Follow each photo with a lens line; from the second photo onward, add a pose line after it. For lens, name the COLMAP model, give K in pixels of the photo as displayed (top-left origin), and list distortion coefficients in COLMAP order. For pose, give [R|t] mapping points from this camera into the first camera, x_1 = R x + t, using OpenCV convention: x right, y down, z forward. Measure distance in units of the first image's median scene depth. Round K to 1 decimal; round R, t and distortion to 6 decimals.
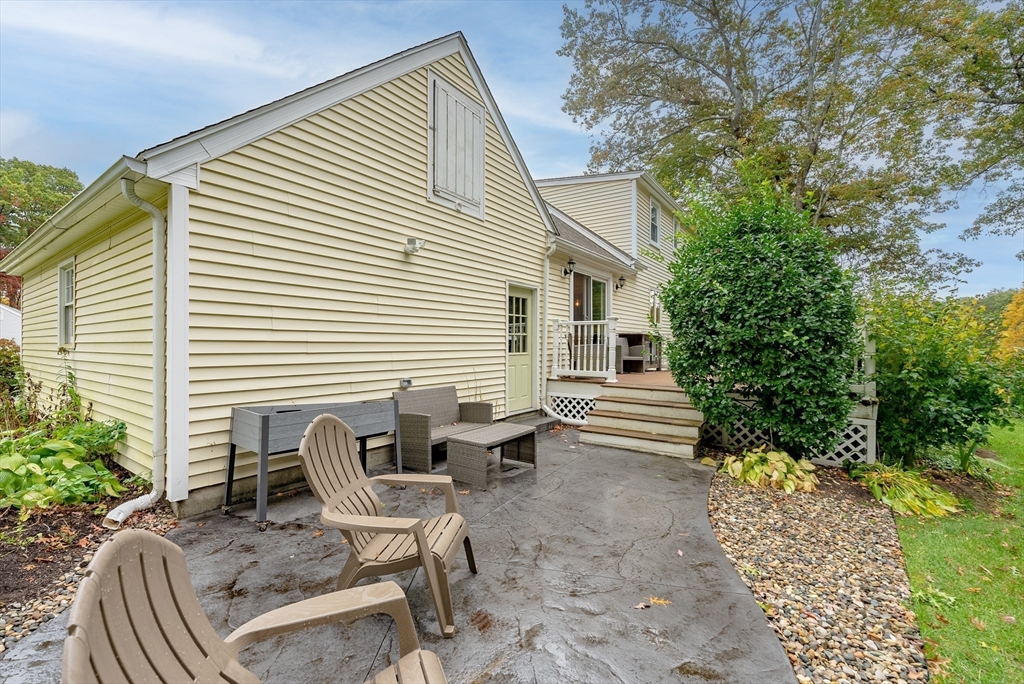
lens RADIAL K [[428.6, 0, 512.0], [0, 428.6, 342.0], [0, 0, 1]] dist [-0.003560, -0.000761]
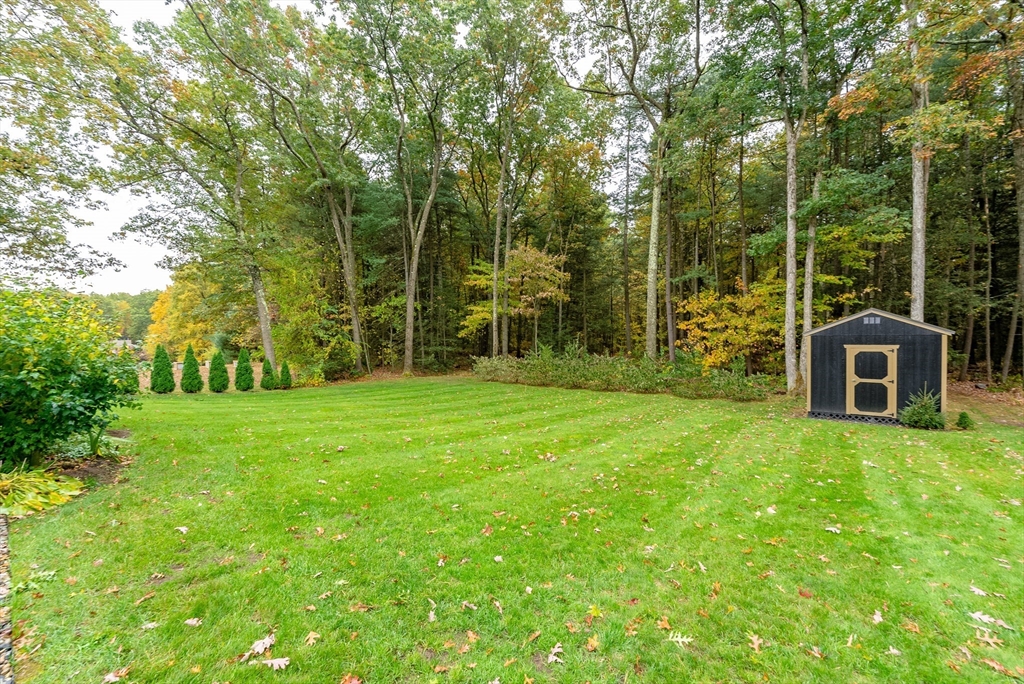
lens RADIAL K [[414.5, 0, 514.0], [0, 414.5, 342.7], [0, 0, 1]] dist [-0.000335, 0.000208]
pose [[0.000925, -0.024108, 0.999709, -0.028004], [0.000522, 0.999709, 0.024107, -0.018249], [-0.999999, 0.000500, 0.000938, -0.112762]]
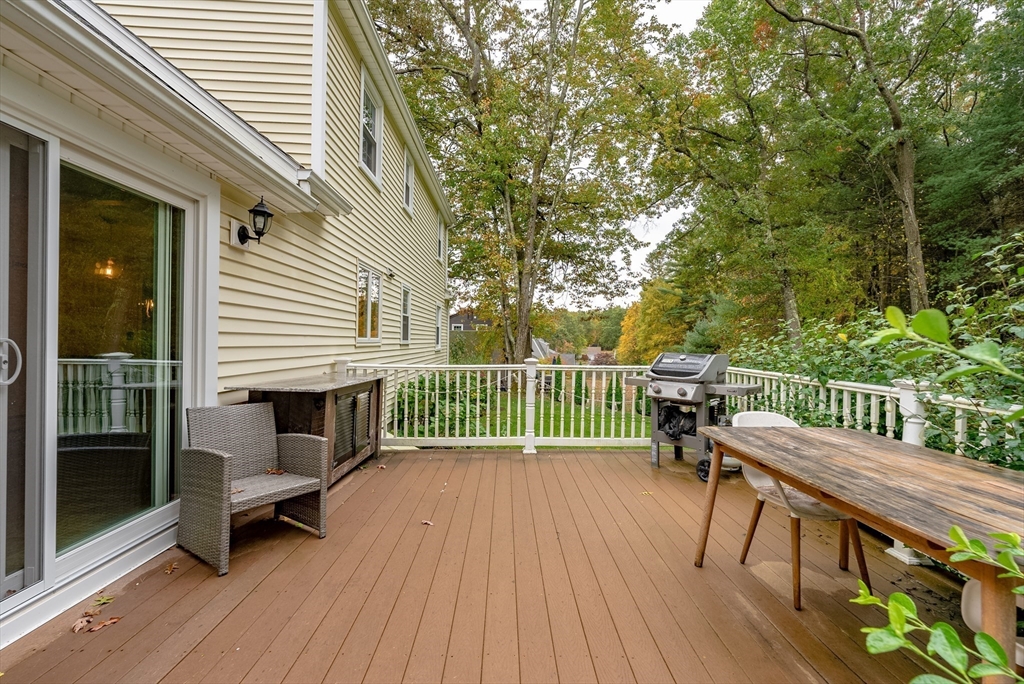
lens RADIAL K [[428.6, 0, 512.0], [0, 428.6, 342.0], [0, 0, 1]] dist [-0.003560, -0.000761]
pose [[0.802913, 0.010972, 0.595996, 0.375345], [-0.018997, 0.999794, 0.007185, -0.099828], [-0.595794, -0.017091, 0.802956, 1.098159]]
